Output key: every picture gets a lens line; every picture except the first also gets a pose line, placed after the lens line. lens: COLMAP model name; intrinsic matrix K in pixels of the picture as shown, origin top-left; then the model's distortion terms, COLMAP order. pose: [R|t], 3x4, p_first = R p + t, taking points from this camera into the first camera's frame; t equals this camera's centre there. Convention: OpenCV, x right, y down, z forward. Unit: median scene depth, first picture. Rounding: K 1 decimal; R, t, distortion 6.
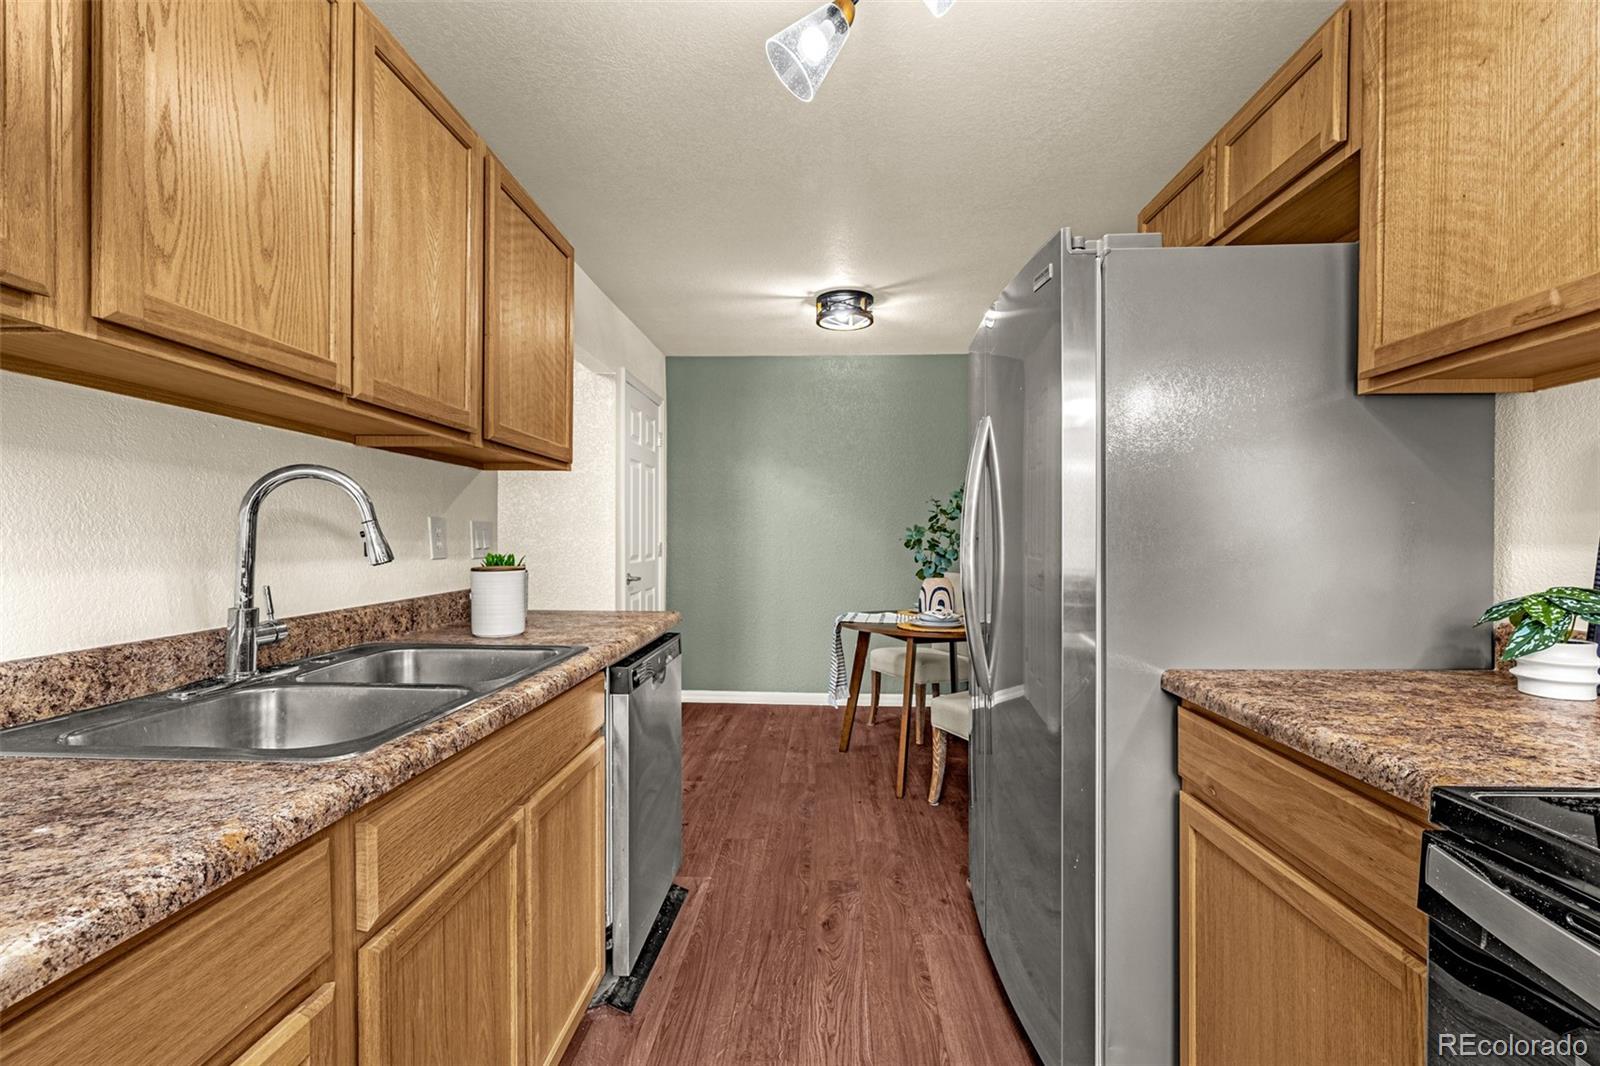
lens RADIAL K [[693.6, 0, 800.2], [0, 693.6, 539.0], [0, 0, 1]] dist [-0.003454, 0.000521]
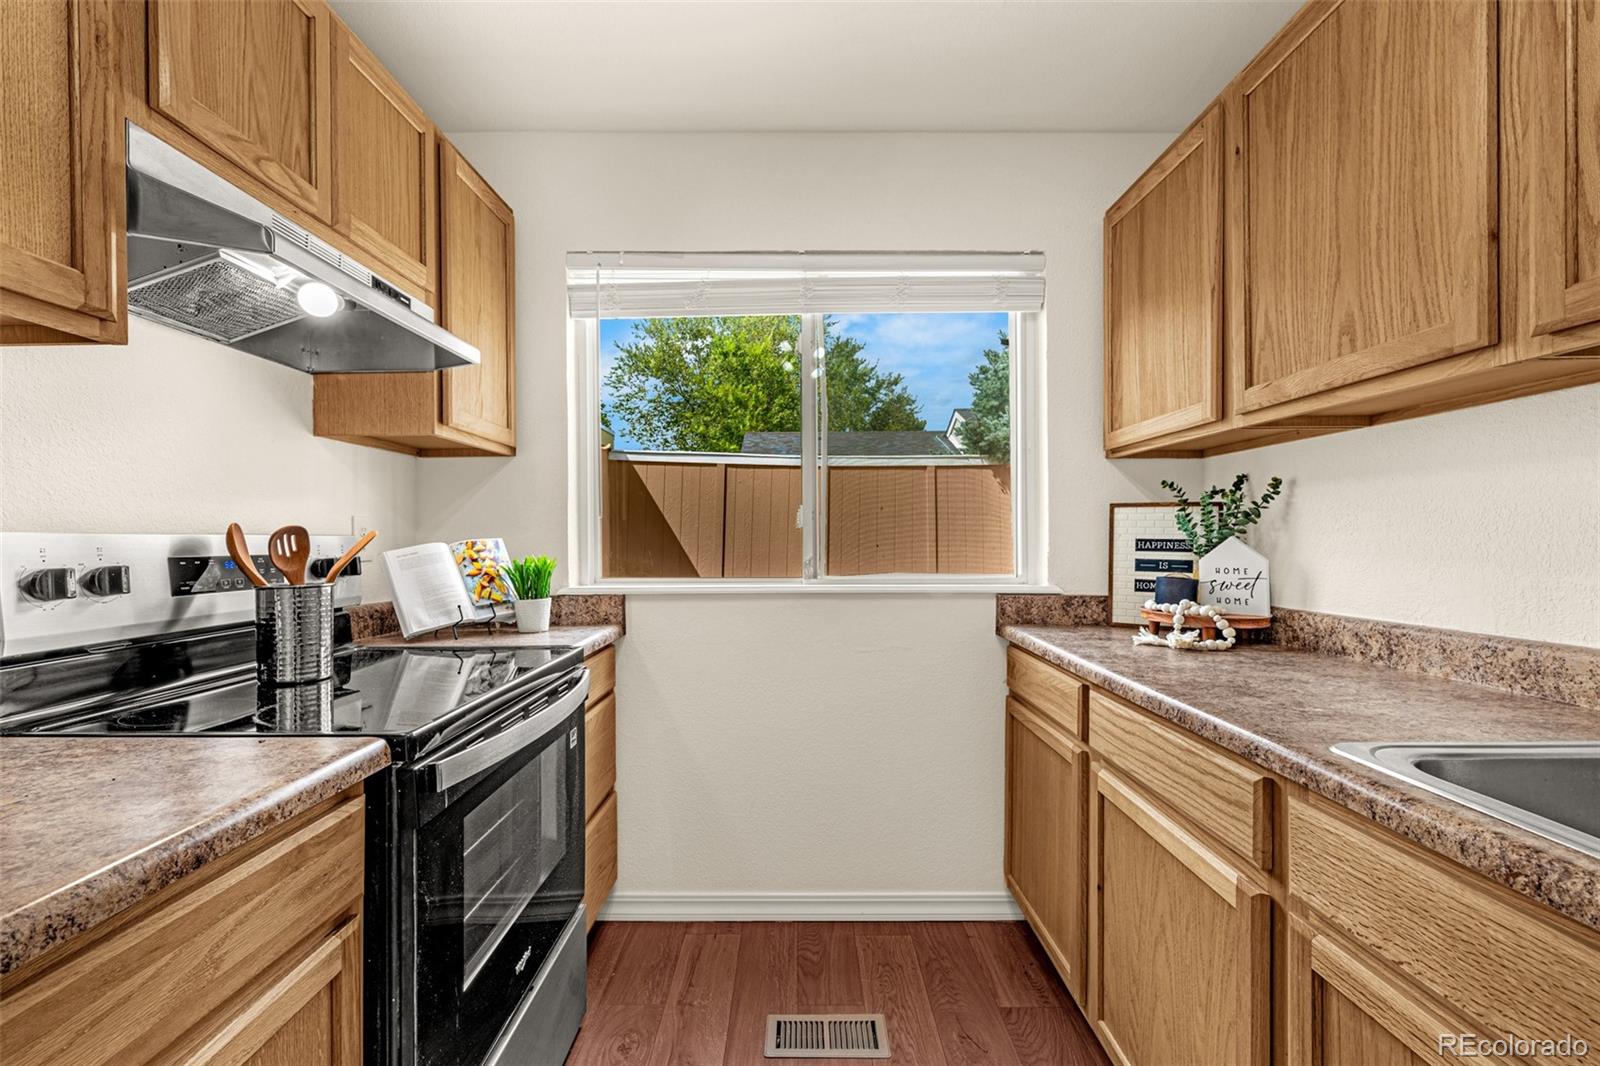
lens RADIAL K [[693.6, 0, 796.0], [0, 693.6, 545.8], [0, 0, 1]] dist [-0.003454, 0.000521]
pose [[-0.999092, -0.003146, -0.042496, 0.225451], [-0.003493, 0.999961, 0.008103, -0.006178], [0.042469, 0.008244, -0.999064, 2.080419]]
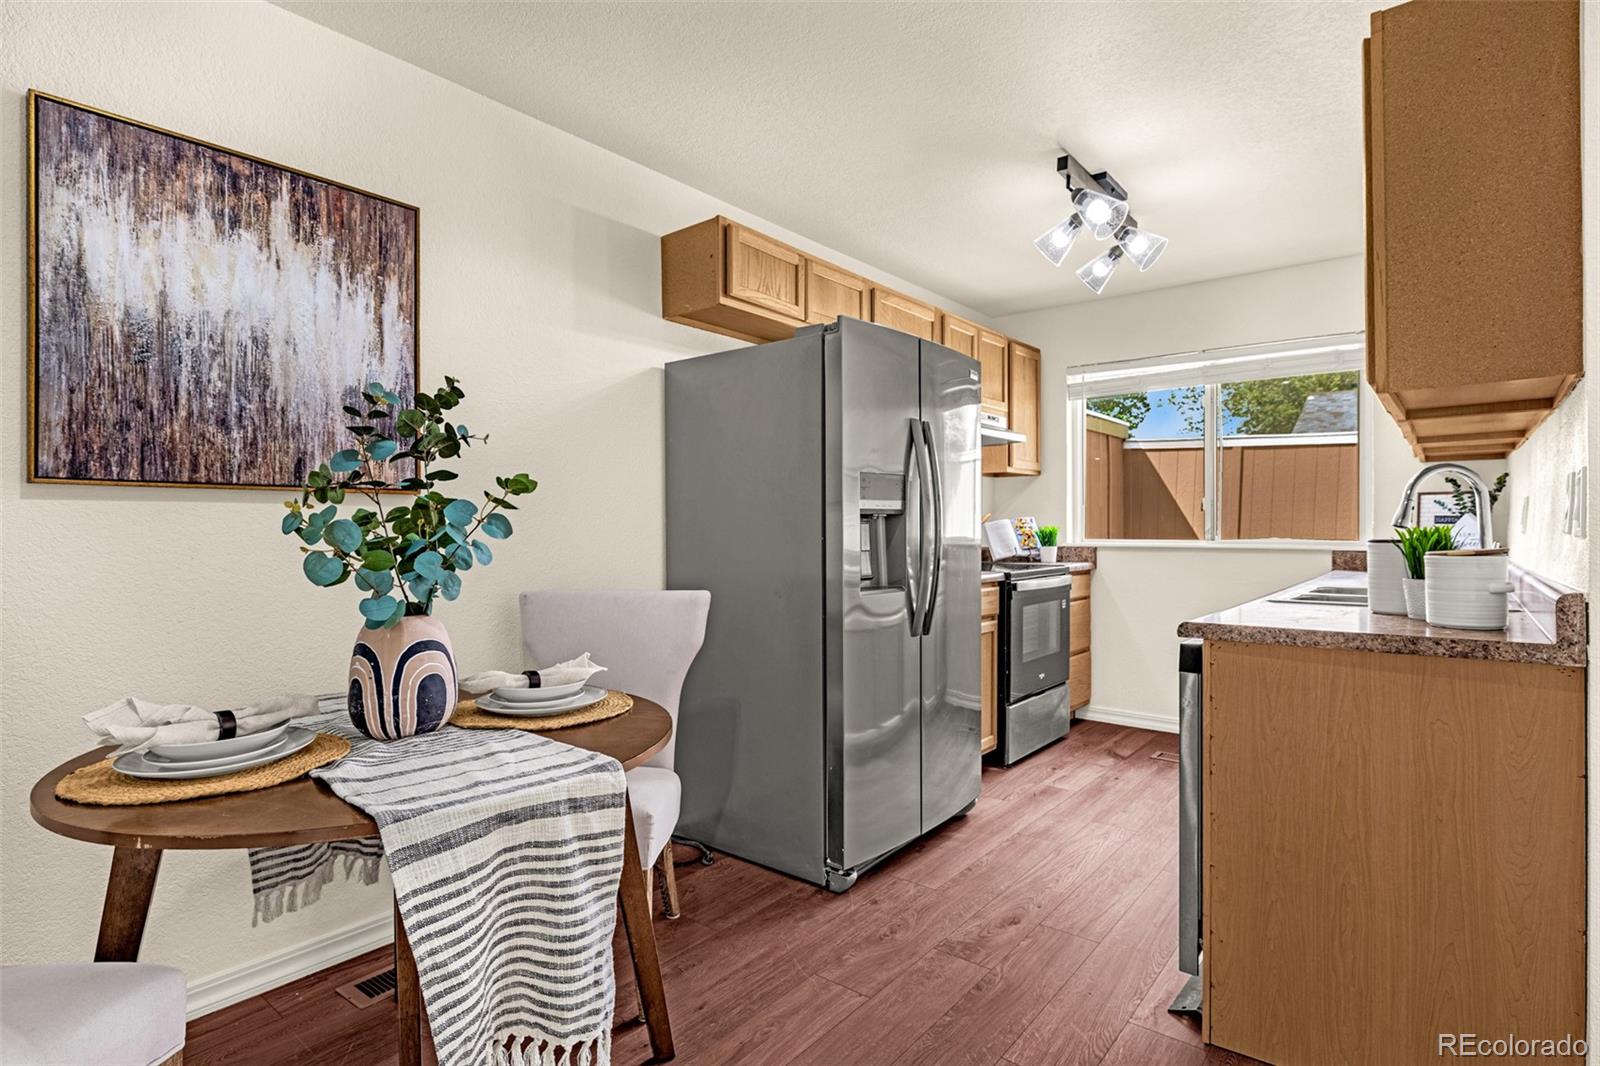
lens RADIAL K [[811.9, 0, 795.1], [0, 811.9, 534.1], [0, 0, 1]] dist [-0.013230, 0.000935]
pose [[-0.802987, -0.011112, 0.595892, -0.950409], [-0.003702, 0.999900, 0.013657, 0.039788], [-0.595984, 0.008760, -0.802948, 5.328426]]
